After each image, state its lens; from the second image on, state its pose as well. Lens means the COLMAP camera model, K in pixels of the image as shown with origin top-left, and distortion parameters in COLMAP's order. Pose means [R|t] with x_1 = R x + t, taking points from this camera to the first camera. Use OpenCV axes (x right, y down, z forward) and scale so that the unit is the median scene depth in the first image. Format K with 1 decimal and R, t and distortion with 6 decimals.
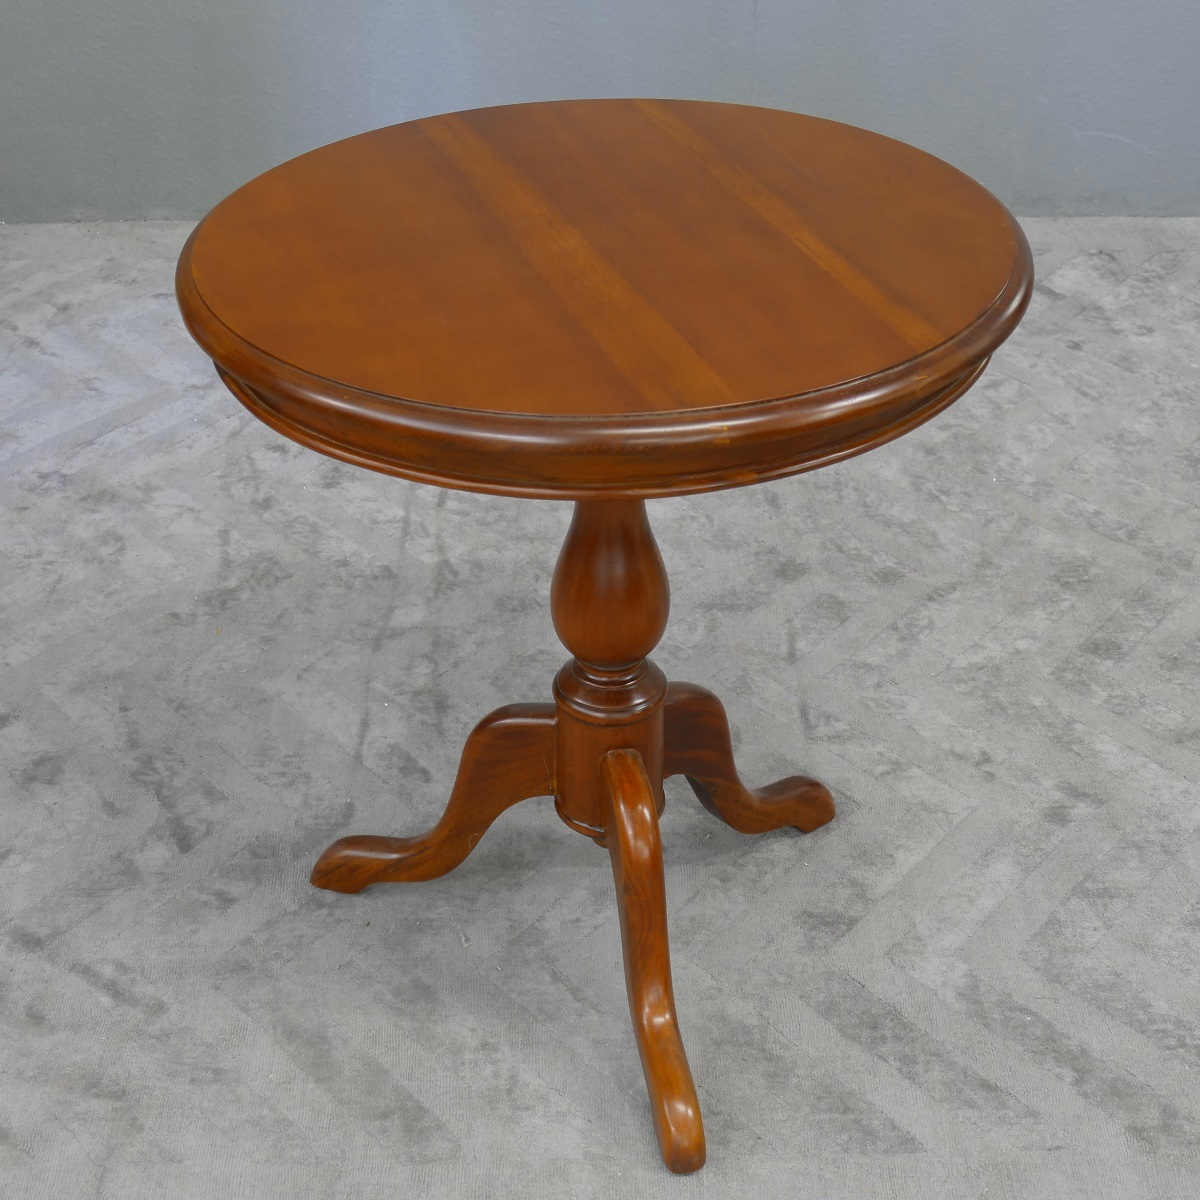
lens RADIAL K [[2089.6, 0, 601.6], [0, 2089.6, 596.0], [0, 0, 1]] dist [-0.024221, 0.000000]
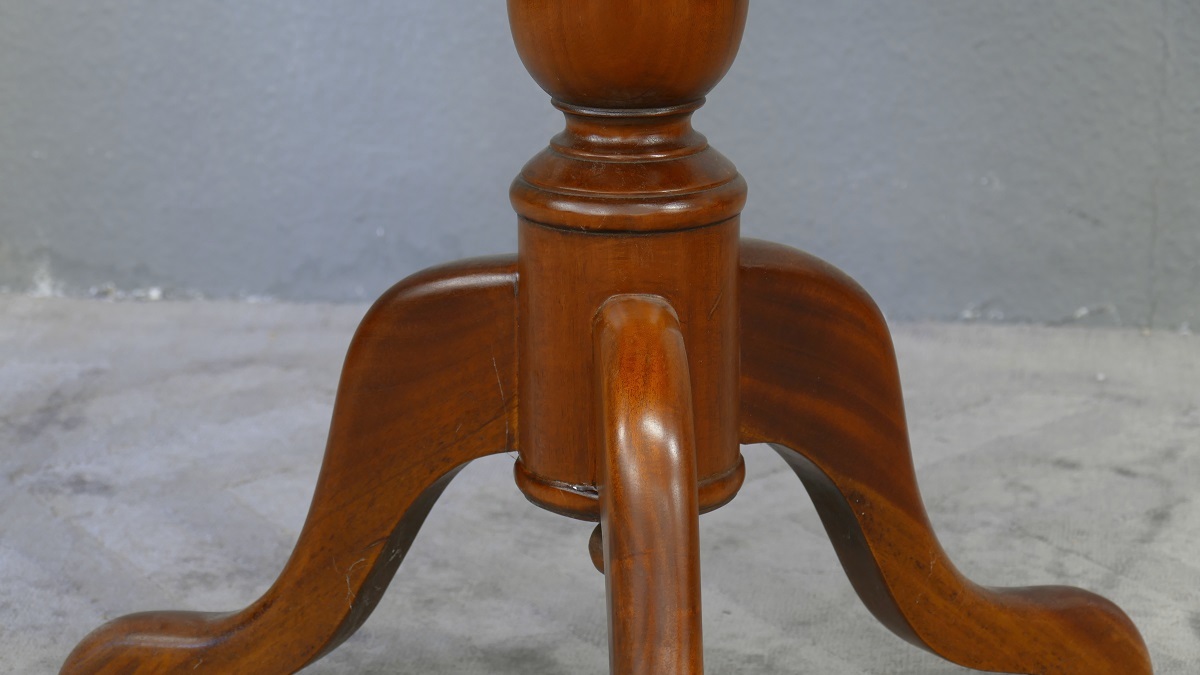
lens RADIAL K [[3517.2, 0, 593.0], [0, 3517.2, 338.4], [0, 0, 1]] dist [-0.068162, 0.000000]
pose [[0.987127, 0.042605, -0.154162, 0.085350], [-0.086710, 0.952485, -0.291983, 0.027808], [0.134397, 0.301592, 0.943917, 0.453775]]
